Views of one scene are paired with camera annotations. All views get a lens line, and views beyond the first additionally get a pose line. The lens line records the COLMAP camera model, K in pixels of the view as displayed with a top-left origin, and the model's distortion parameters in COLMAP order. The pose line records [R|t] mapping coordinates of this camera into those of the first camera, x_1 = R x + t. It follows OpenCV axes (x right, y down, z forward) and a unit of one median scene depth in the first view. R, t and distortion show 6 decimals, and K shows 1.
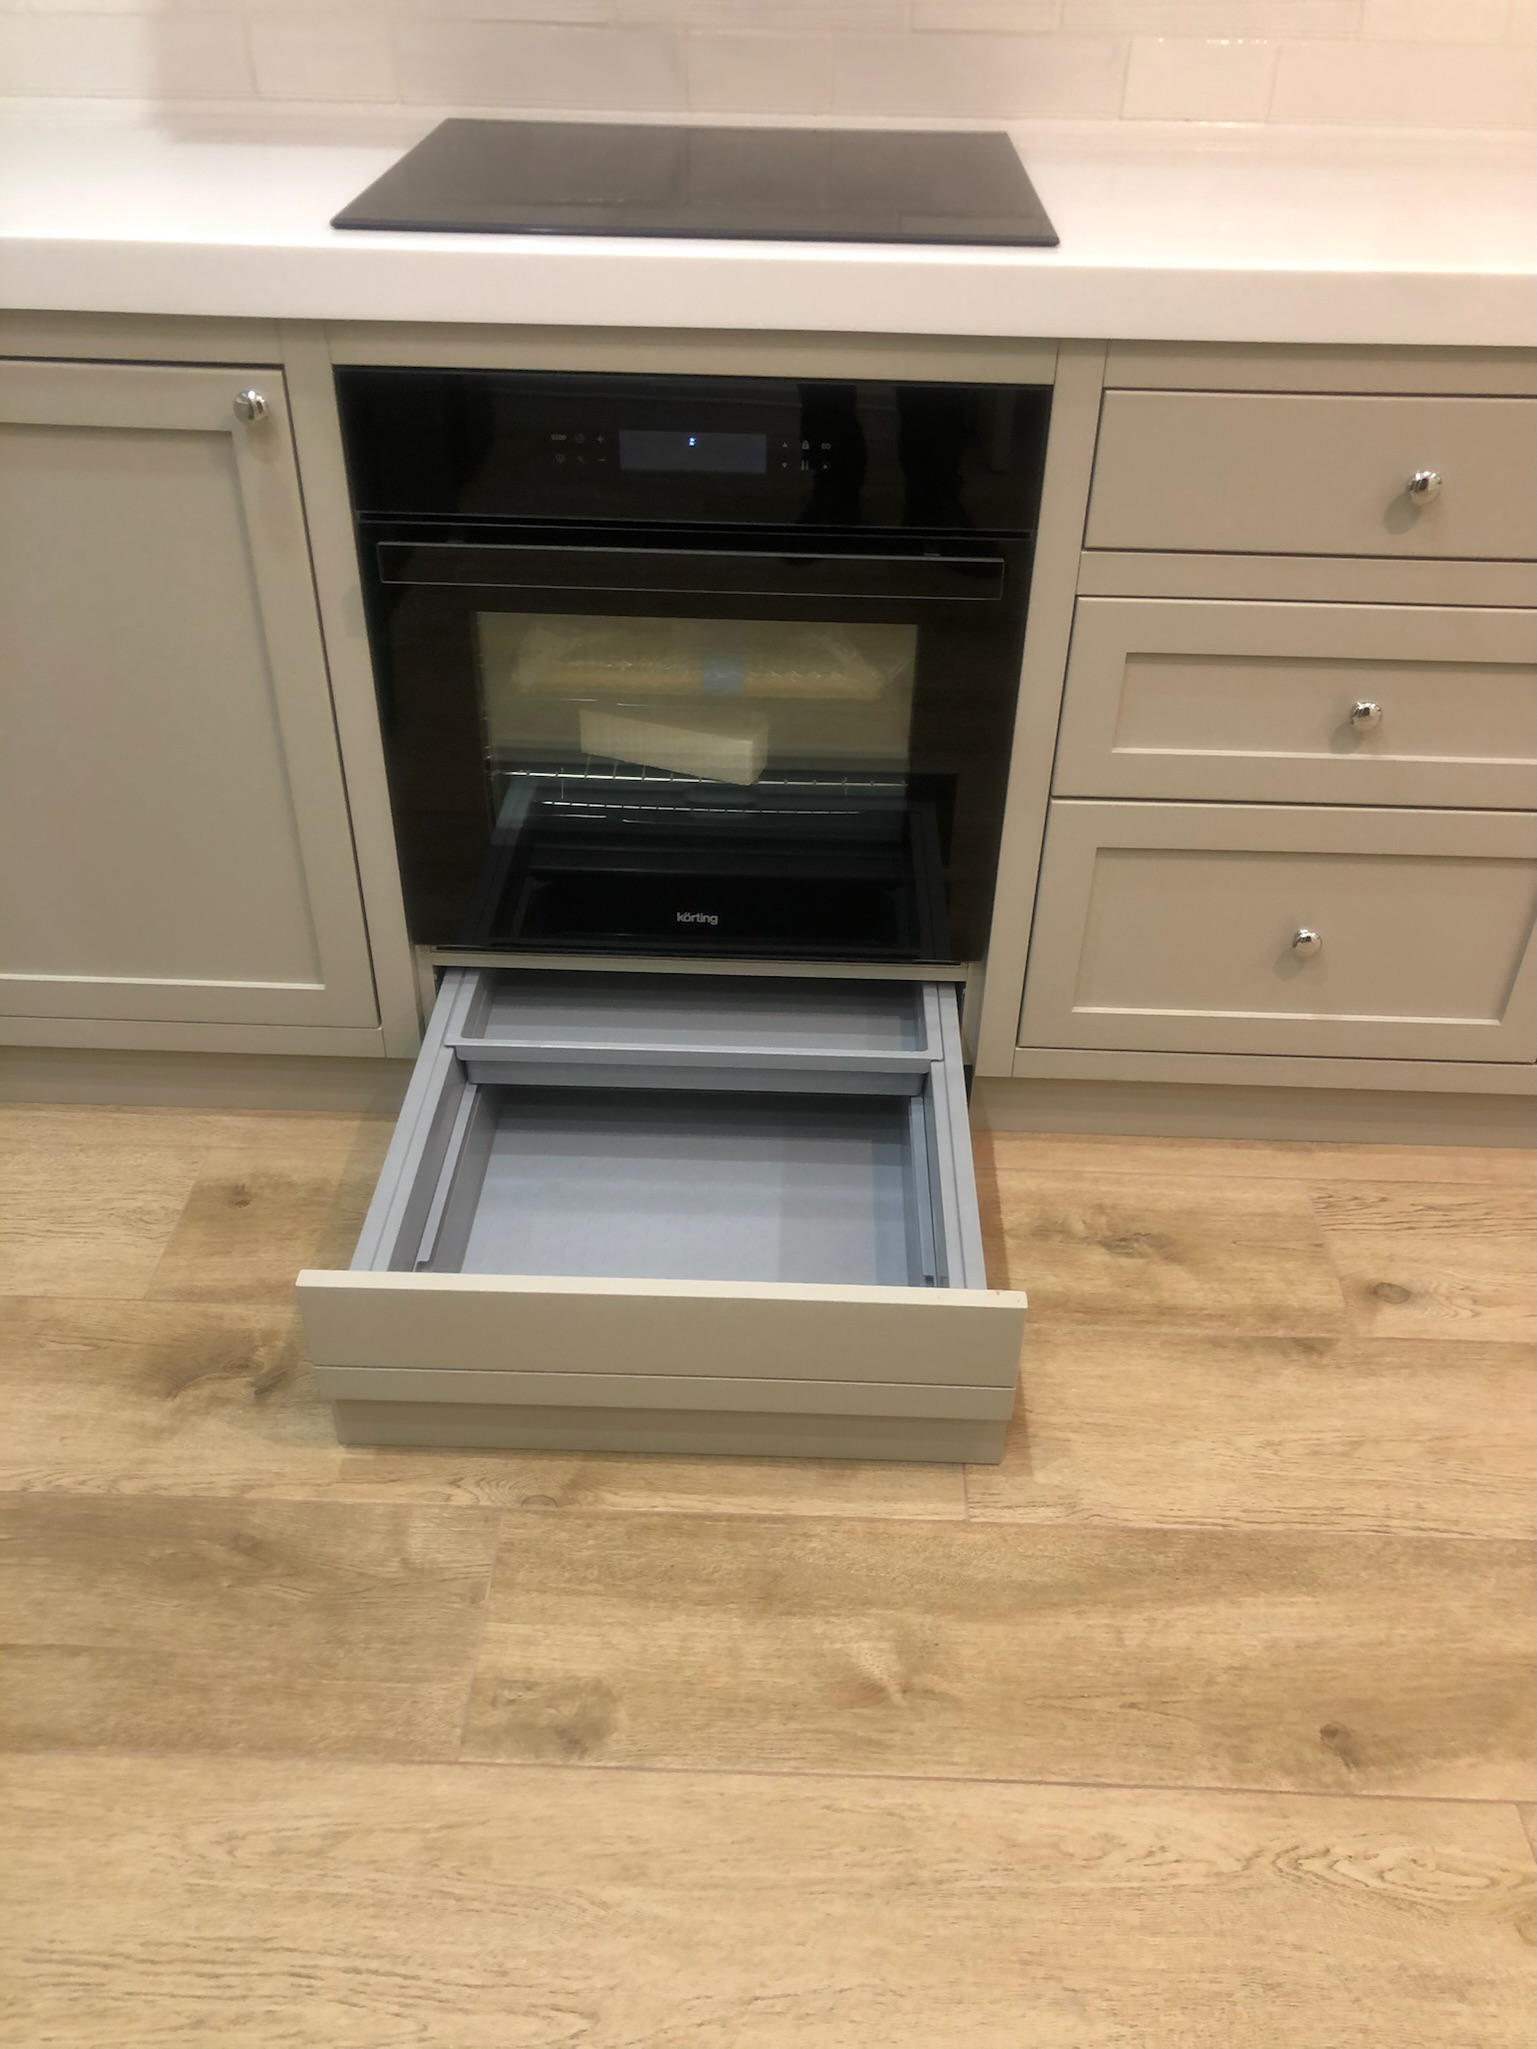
lens RADIAL K [[1678.3, 0, 770.5], [0, 1678.3, 1007.5], [0, 0, 1]] dist [0.018478, -0.003347]
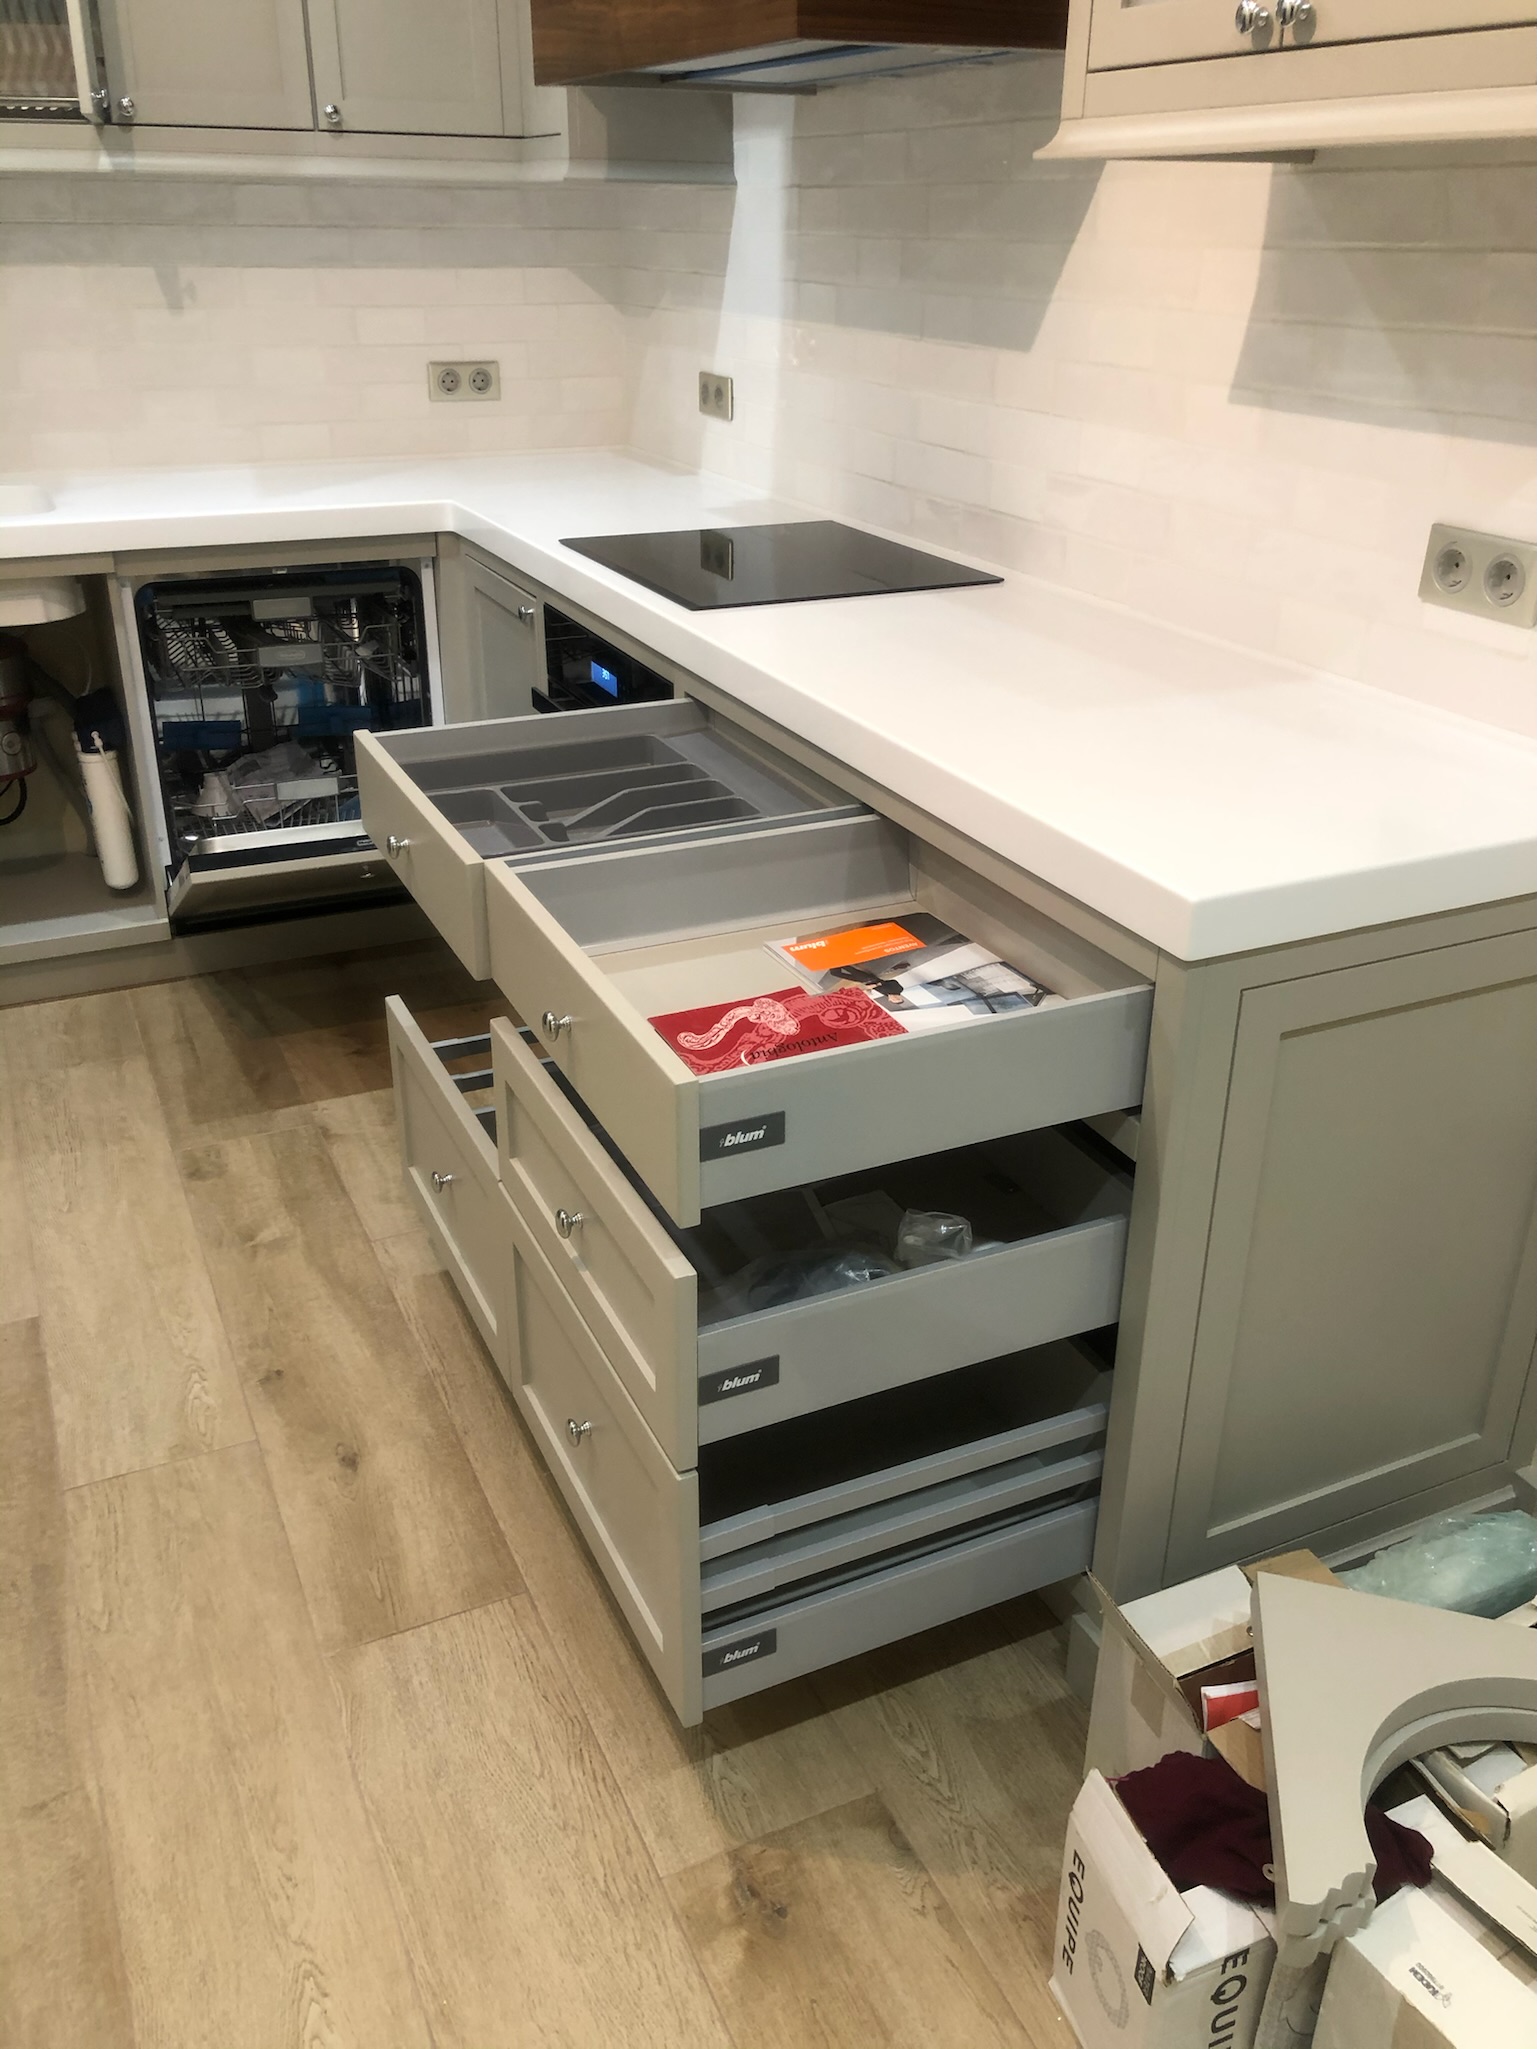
lens RADIAL K [[1680.6, 0, 774.6], [0, 1680.6, 991.3], [0, 0, 1]] dist [-0.011928, 0.054941]
pose [[0.454667, 0.365547, -0.812190, 1.639754], [-0.525242, 0.846498, 0.086955, -0.290289], [0.719304, 0.387061, 0.576876, 0.191322]]
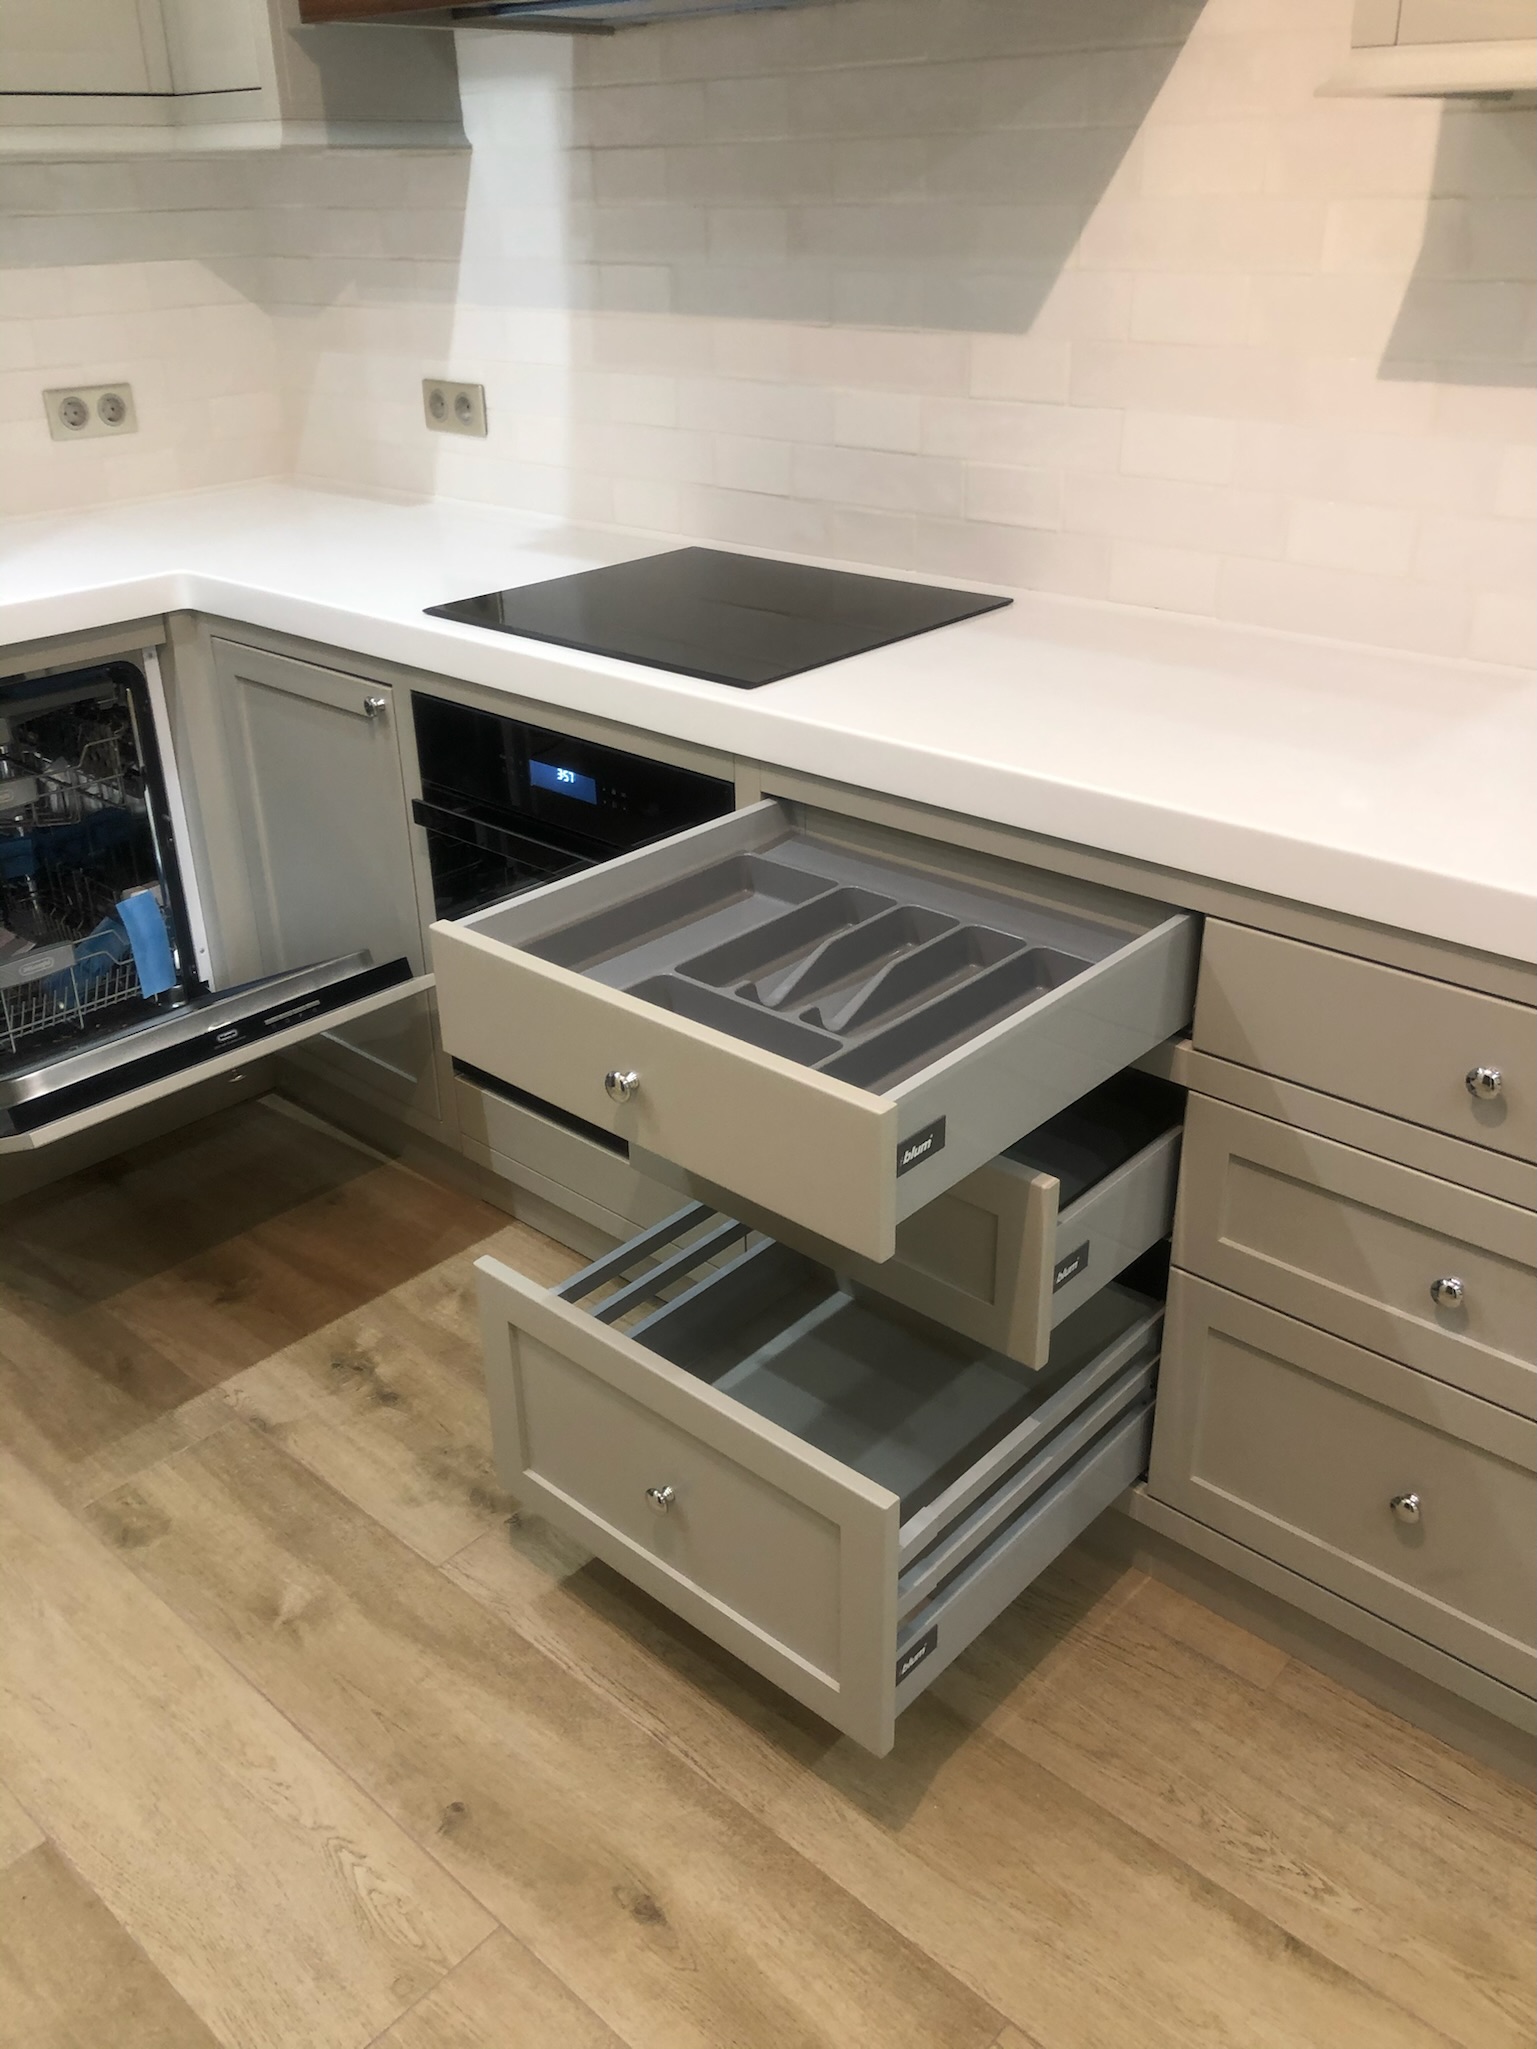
lens RADIAL K [[1681.3, 0, 744.3], [0, 1681.3, 990.2], [0, 0, 1]] dist [0.001131, 0.016108]
pose [[0.757273, 0.259137, -0.599487, 0.978930], [-0.357491, 0.932660, -0.048427, -0.141749], [0.546569, 0.250984, 0.798918, -0.040905]]
